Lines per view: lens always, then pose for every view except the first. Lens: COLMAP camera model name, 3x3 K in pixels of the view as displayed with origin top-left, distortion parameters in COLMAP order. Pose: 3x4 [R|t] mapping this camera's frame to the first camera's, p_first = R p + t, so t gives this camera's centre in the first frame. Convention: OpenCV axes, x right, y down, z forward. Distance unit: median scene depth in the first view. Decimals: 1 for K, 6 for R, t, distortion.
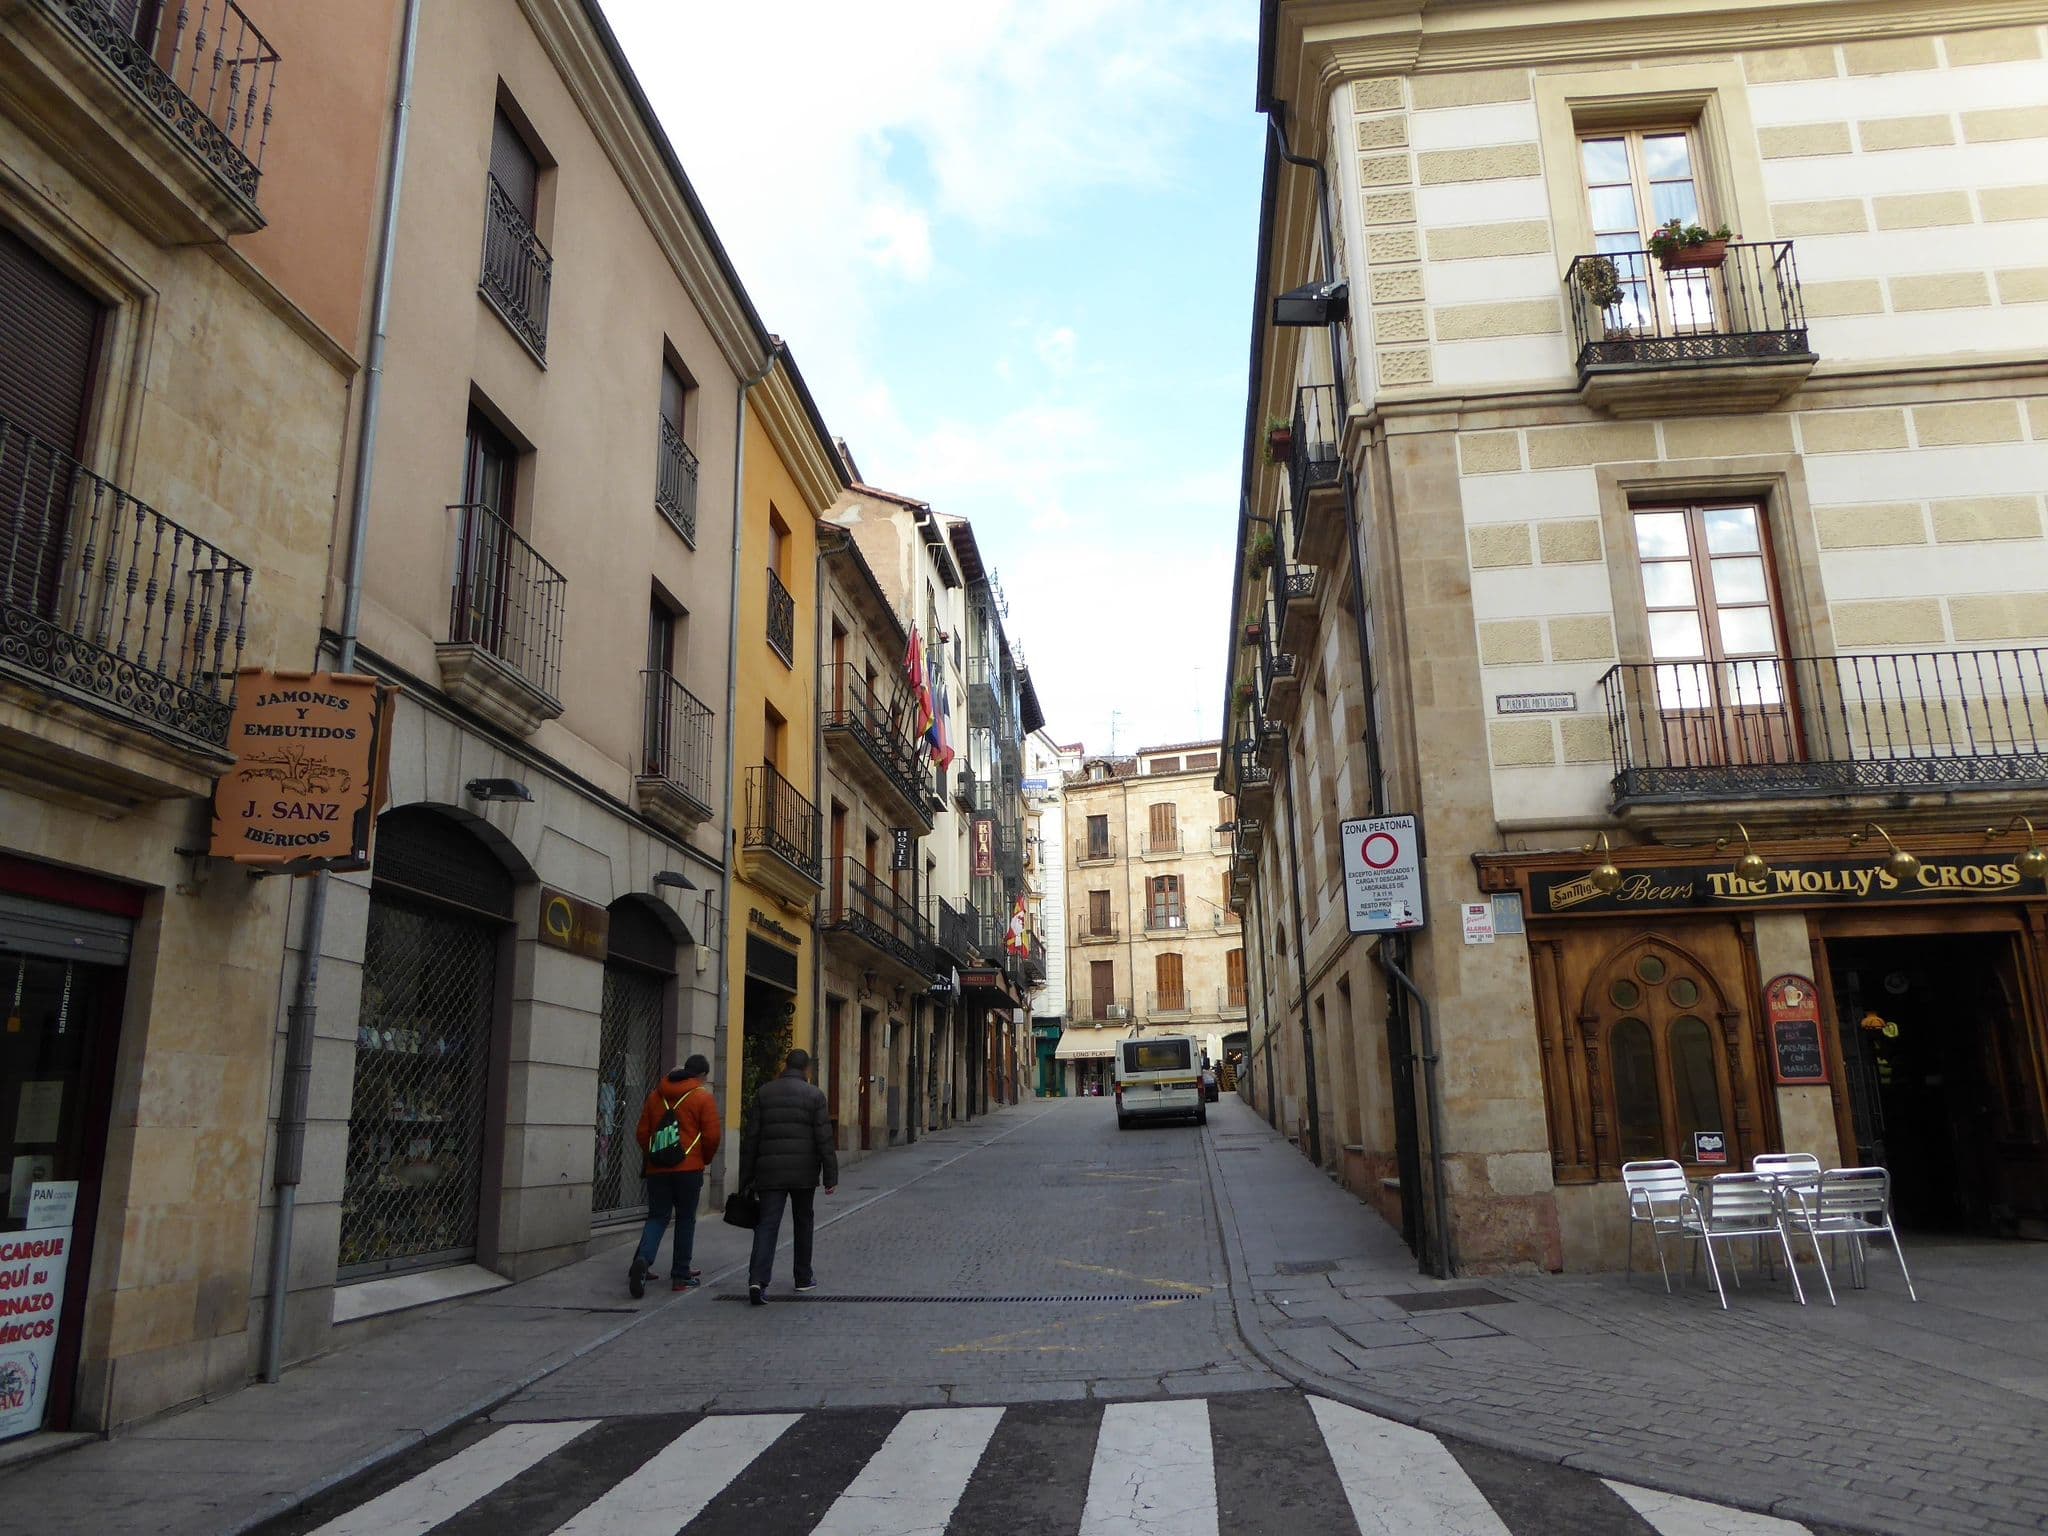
lens RADIAL K [[1480.1, 0, 1035.1], [0, 1480.1, 767.2], [0, 0, 1]] dist [0.013061, 0.009428]
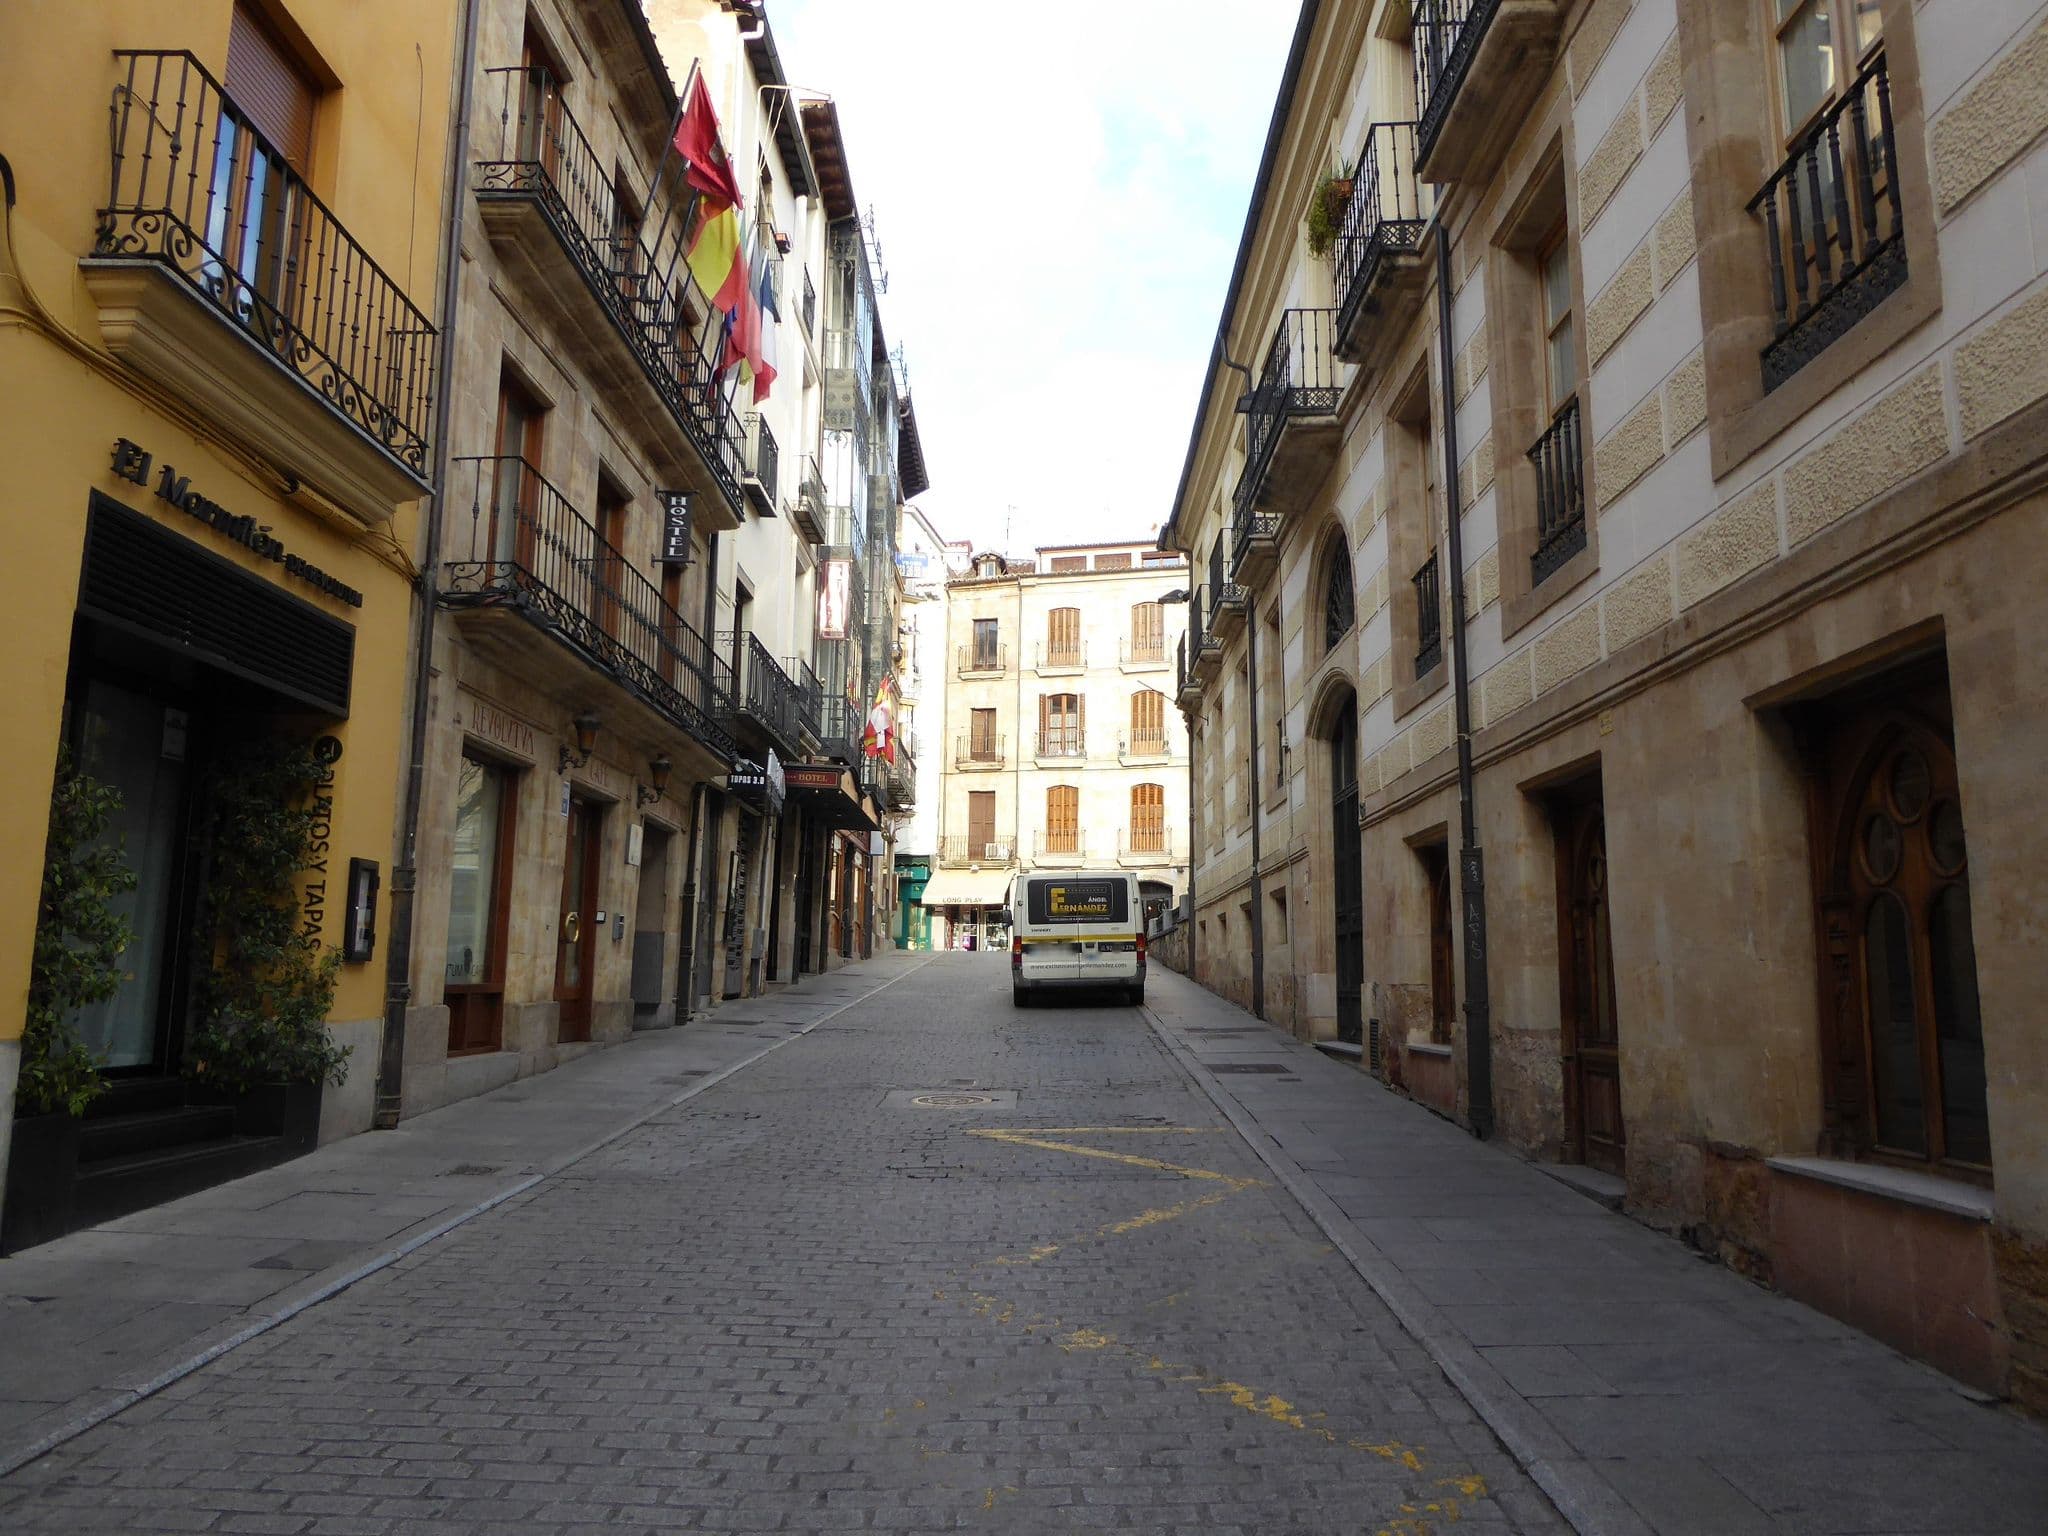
lens RADIAL K [[1480.1, 0, 1019.6], [0, 1480.1, 762.4], [0, 0, 1]] dist [0.013061, 0.009428]
pose [[0.995925, 0.047583, 0.076607, 0.001773], [-0.054696, 0.994106, 0.093602, 0.054910], [-0.071701, -0.097410, 0.992658, 0.264264]]
